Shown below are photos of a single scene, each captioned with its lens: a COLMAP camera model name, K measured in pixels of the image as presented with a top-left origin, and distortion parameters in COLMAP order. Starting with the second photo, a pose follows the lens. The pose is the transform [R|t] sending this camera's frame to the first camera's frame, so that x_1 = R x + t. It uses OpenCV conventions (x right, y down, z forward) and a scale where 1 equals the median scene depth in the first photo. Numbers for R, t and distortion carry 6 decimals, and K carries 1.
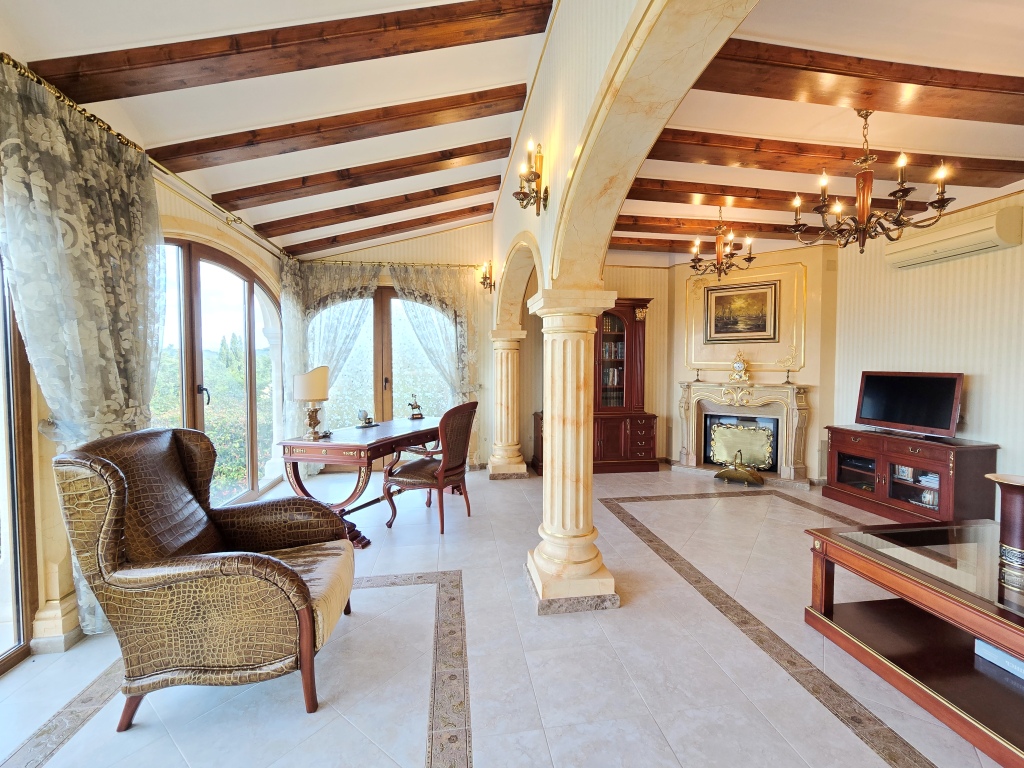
lens RADIAL K [[420.6, 0, 513.1], [0, 420.6, 378.2], [0, 0, 1]] dist [0.000592, -0.000240]
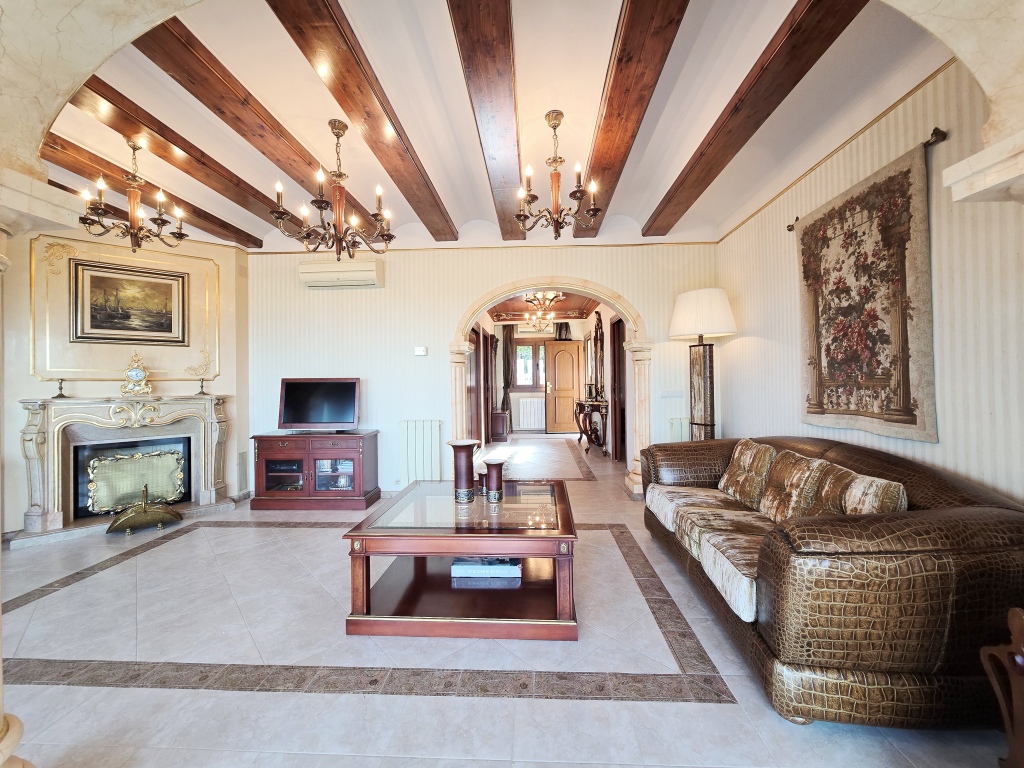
lens RADIAL K [[420.6, 0, 513.1], [0, 420.6, 378.2], [0, 0, 1]] dist [0.000592, -0.000240]
pose [[0.204750, 0.001441, 0.978813, -0.067408], [0.043763, 0.998985, -0.010625, 0.016626], [-0.977835, 0.045011, 0.204480, 0.193725]]
